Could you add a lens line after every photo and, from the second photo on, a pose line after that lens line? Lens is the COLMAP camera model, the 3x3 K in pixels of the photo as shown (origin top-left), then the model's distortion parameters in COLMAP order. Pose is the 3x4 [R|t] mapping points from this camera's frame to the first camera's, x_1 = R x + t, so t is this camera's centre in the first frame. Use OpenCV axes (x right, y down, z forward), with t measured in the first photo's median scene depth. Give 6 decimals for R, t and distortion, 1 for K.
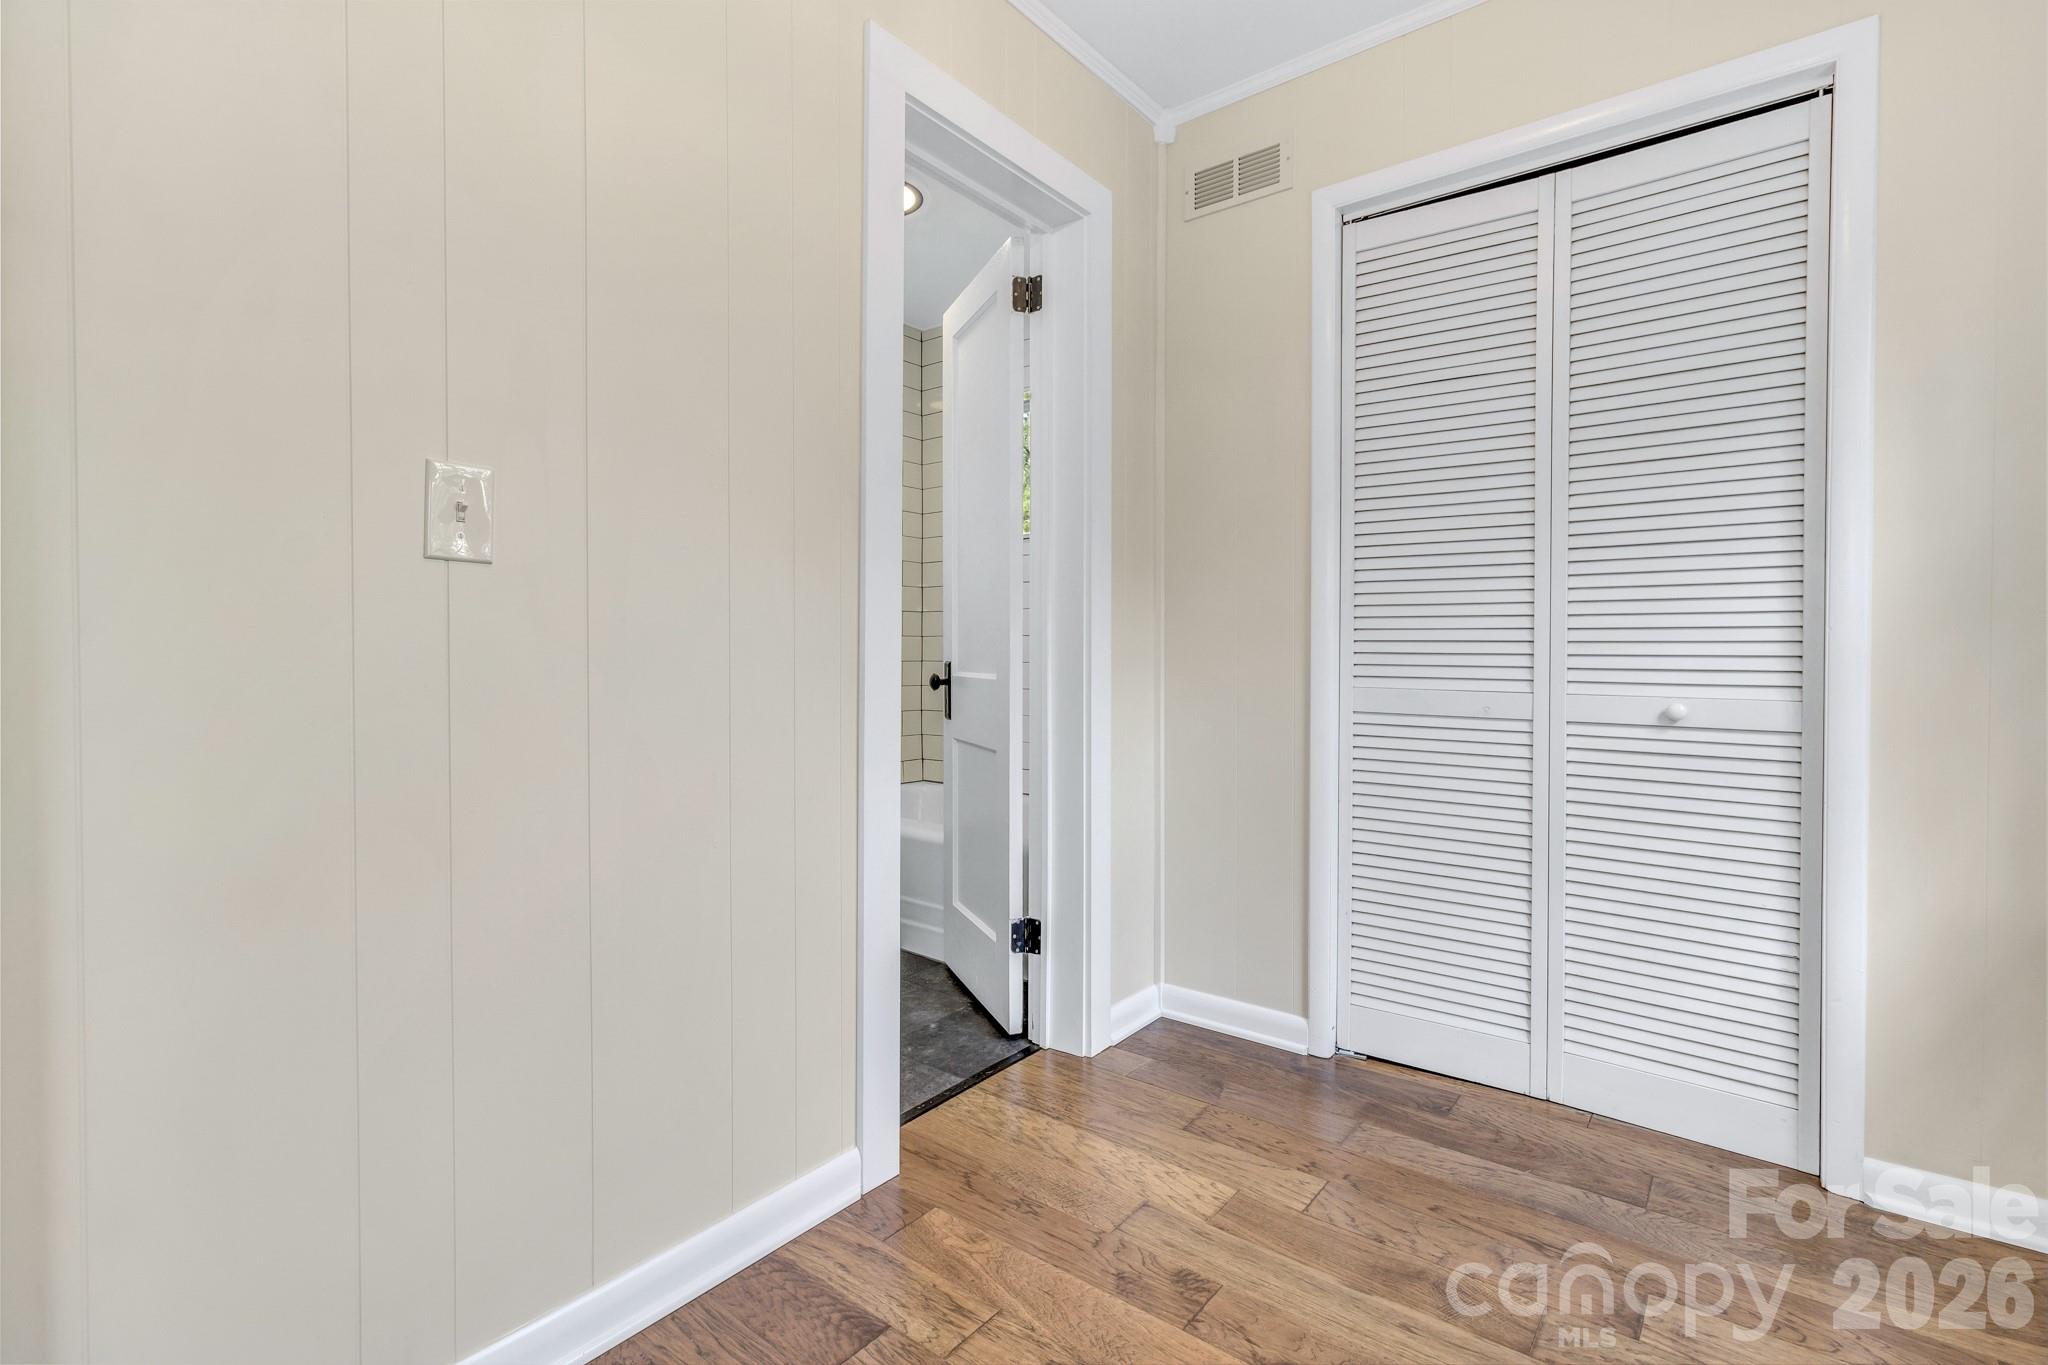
lens RADIAL K [[961.4, 0, 1038.0], [0, 961.4, 658.2], [0, 0, 1]] dist [-0.002772, 0.000068]
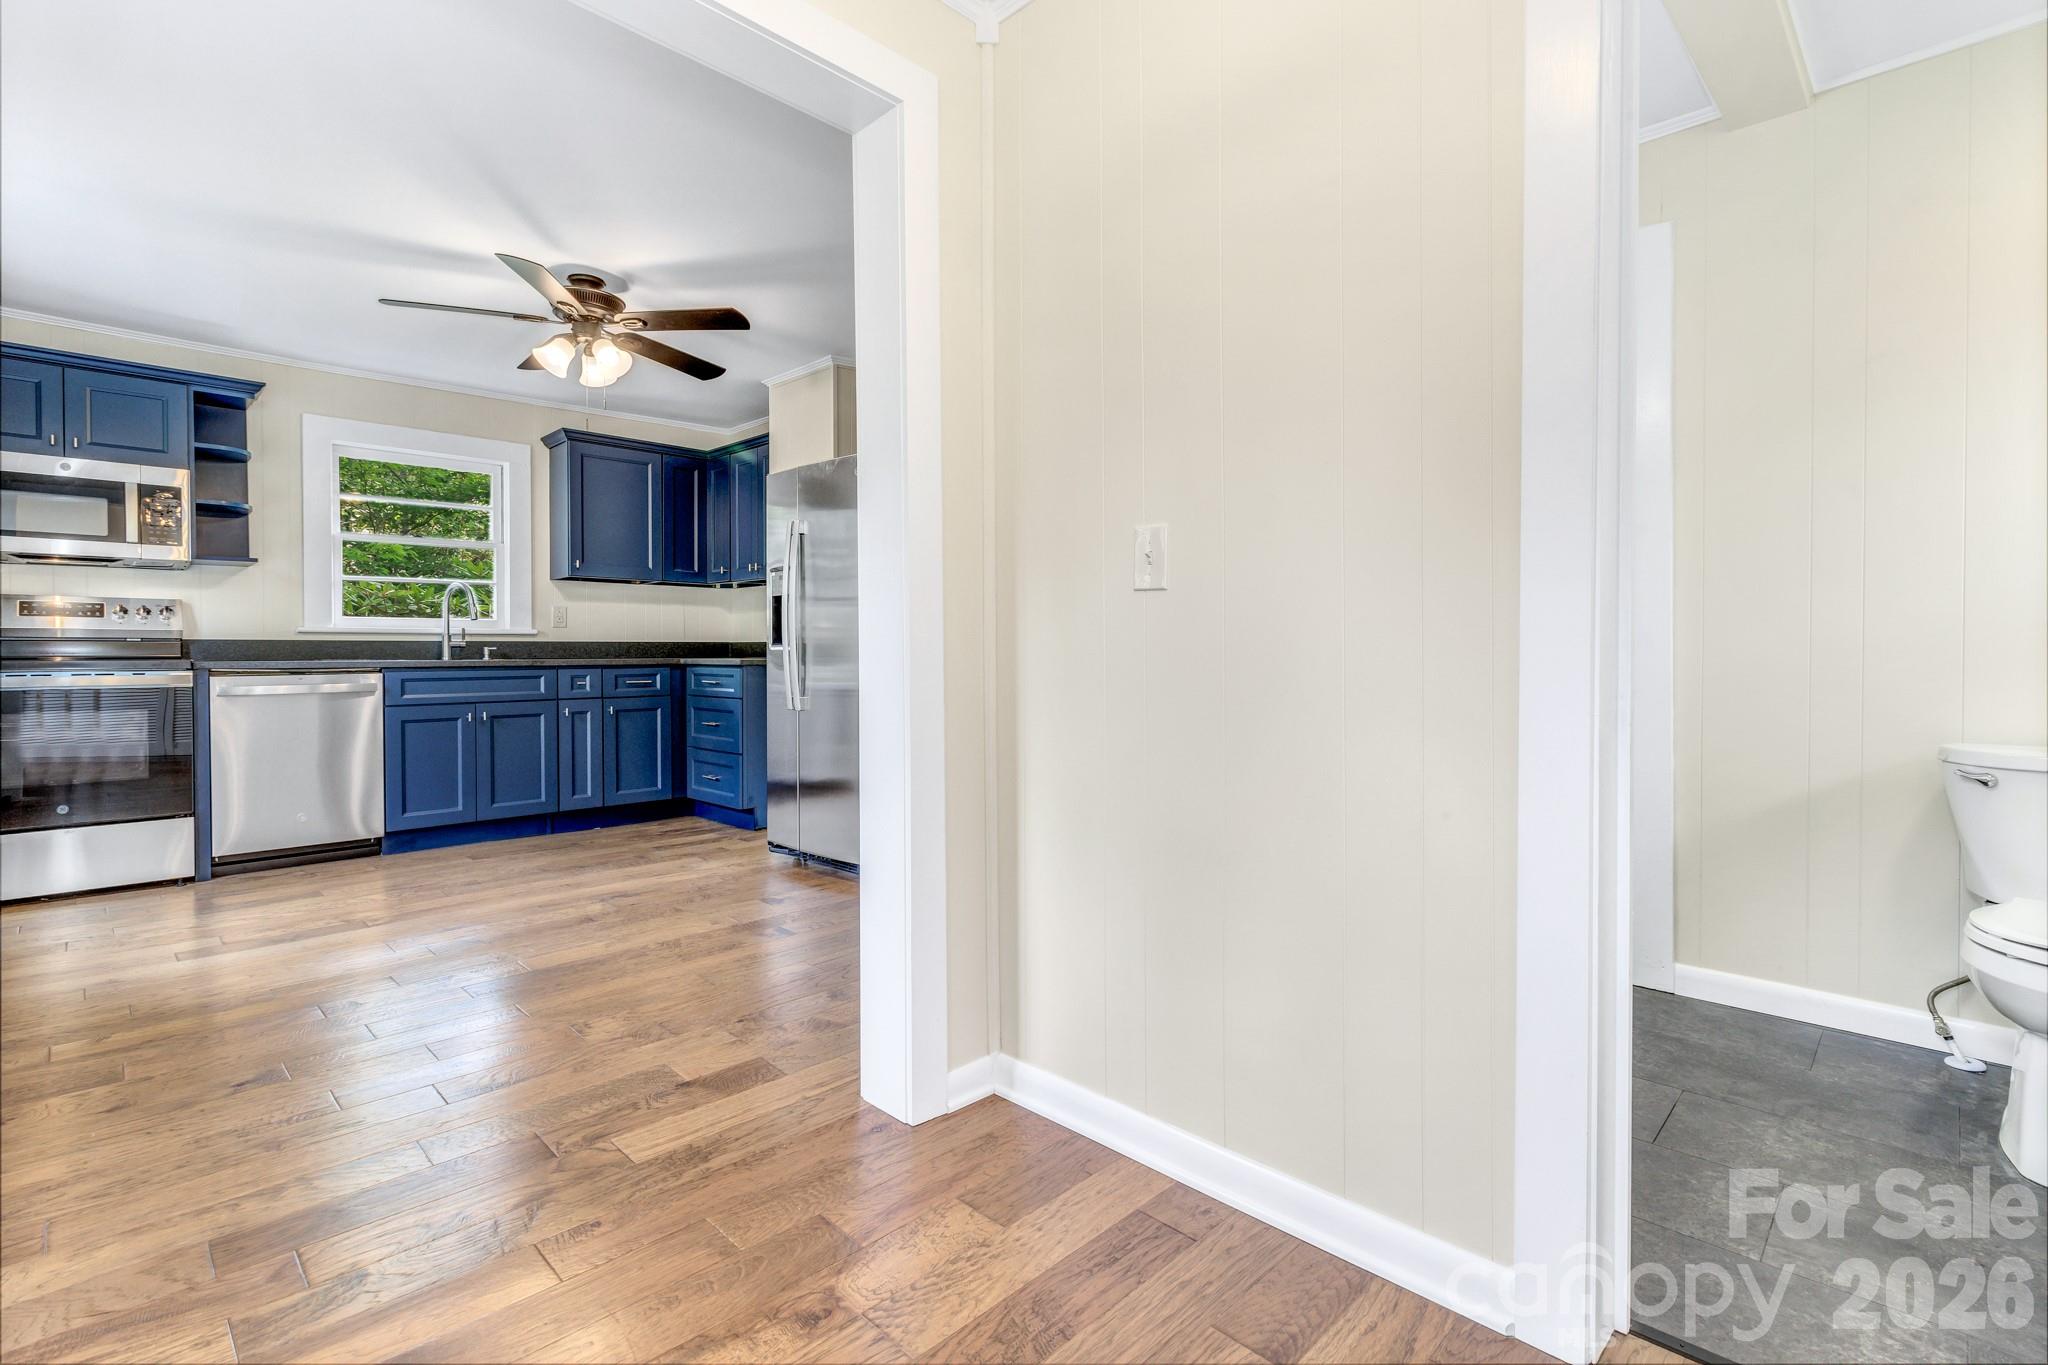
lens RADIAL K [[961.4, 0, 1038.0], [0, 961.4, 658.2], [0, 0, 1]] dist [-0.002772, 0.000068]
pose [[-0.113800, 0.006041, -0.993485, 0.550875], [-0.010778, 0.999915, 0.007315, -0.000951], [0.993445, 0.011541, -0.113725, 0.593506]]
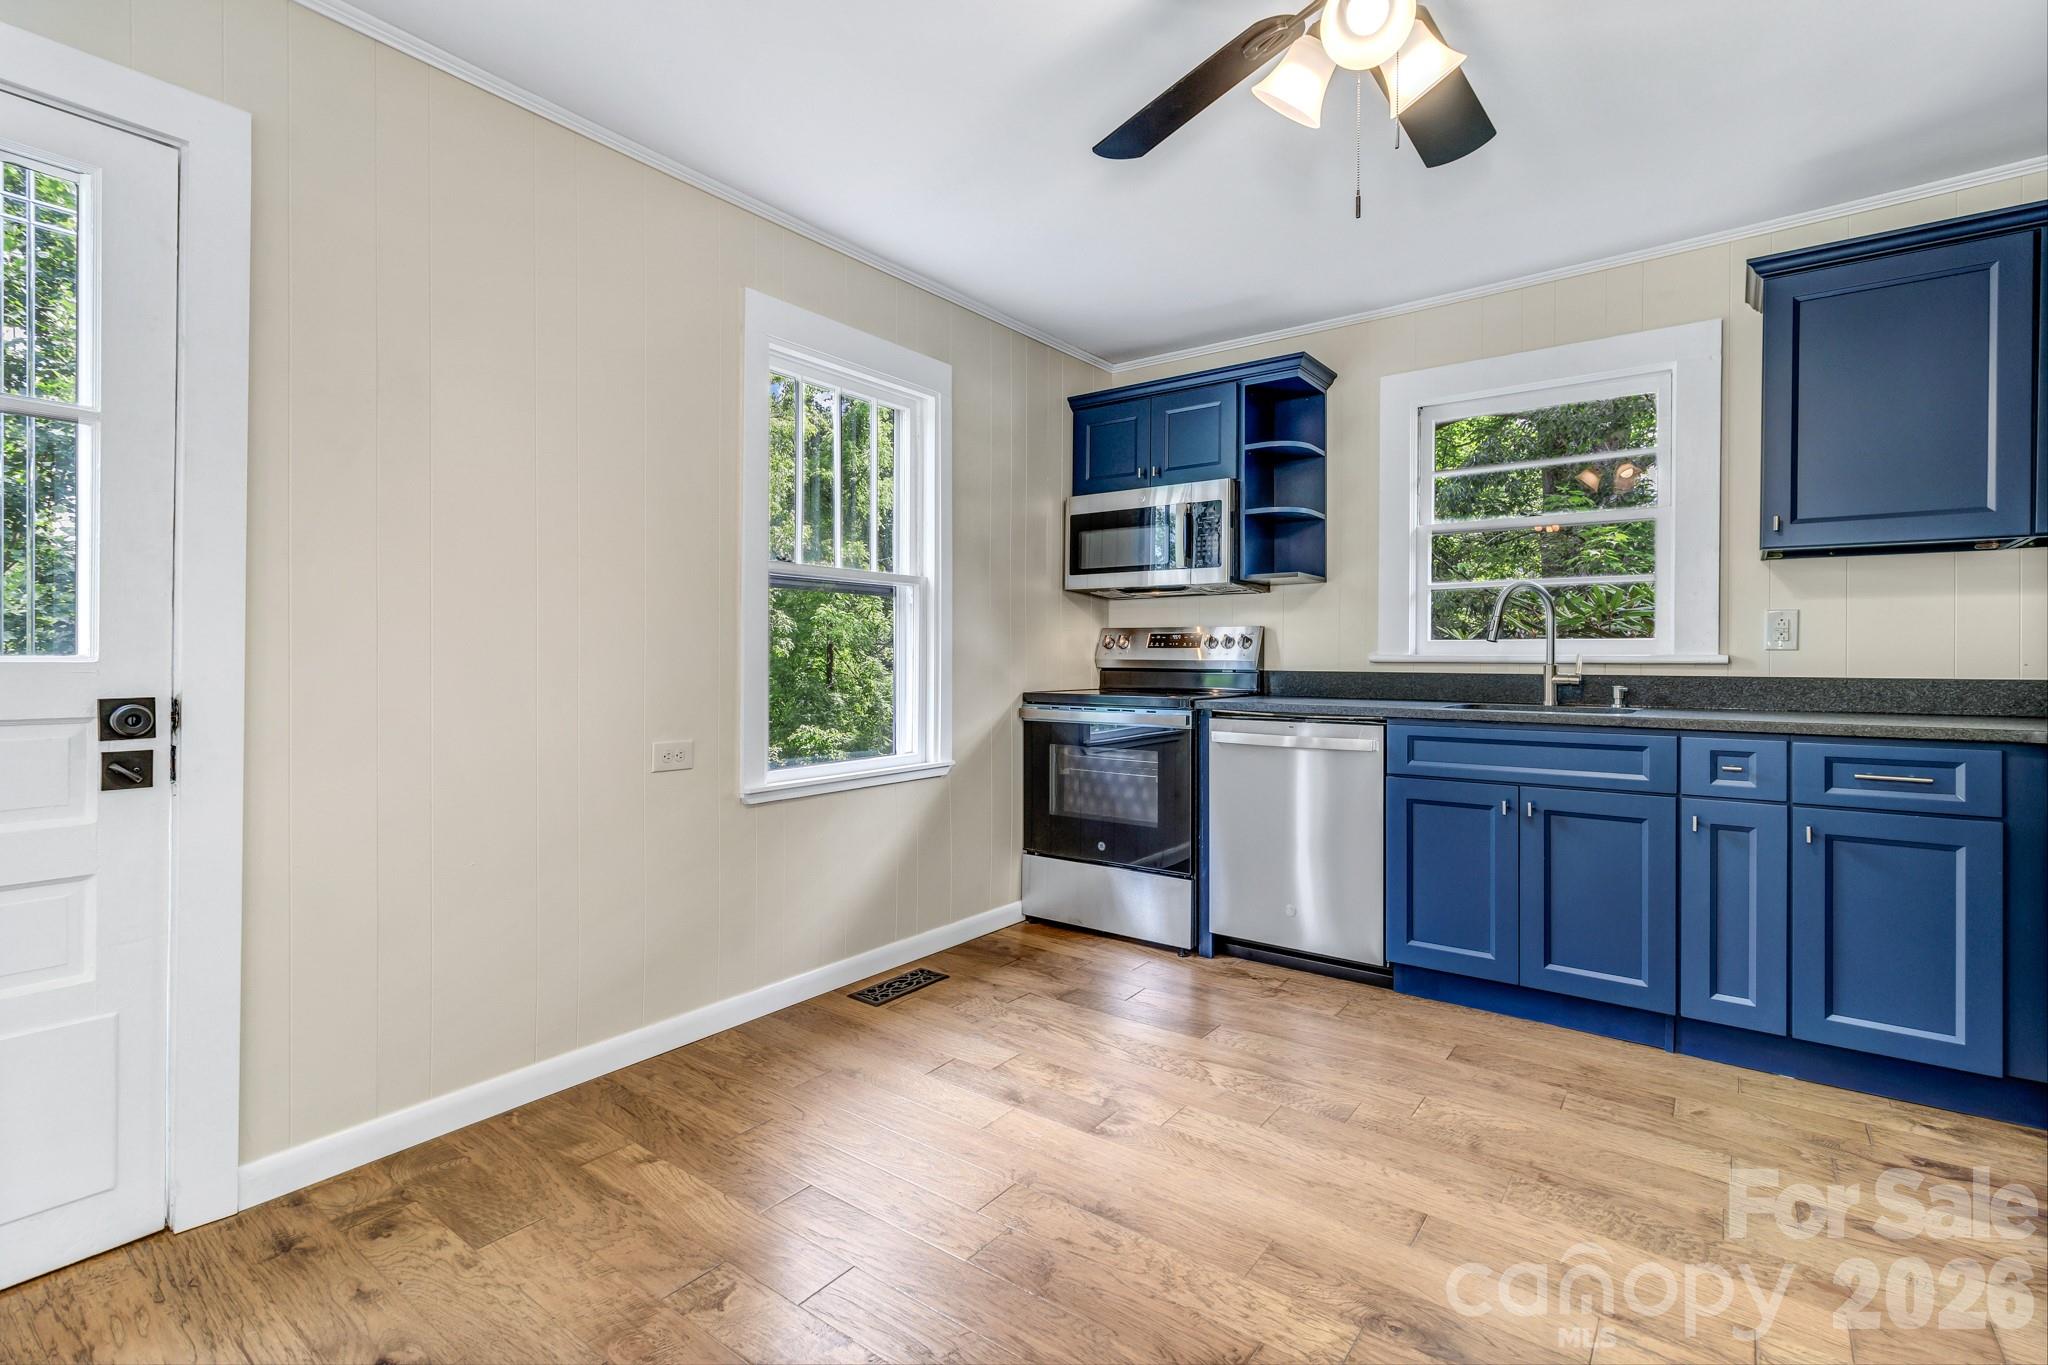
lens RADIAL K [[944.1, 0, 1030.8], [0, 944.1, 655.7], [0, 0, 1]] dist [-0.001093, -0.000169]
pose [[-0.999885, -0.004733, -0.014392, -0.847258], [-0.004893, 0.999927, 0.011061, -0.054001], [0.014339, 0.011130, -0.999835, 0.317424]]
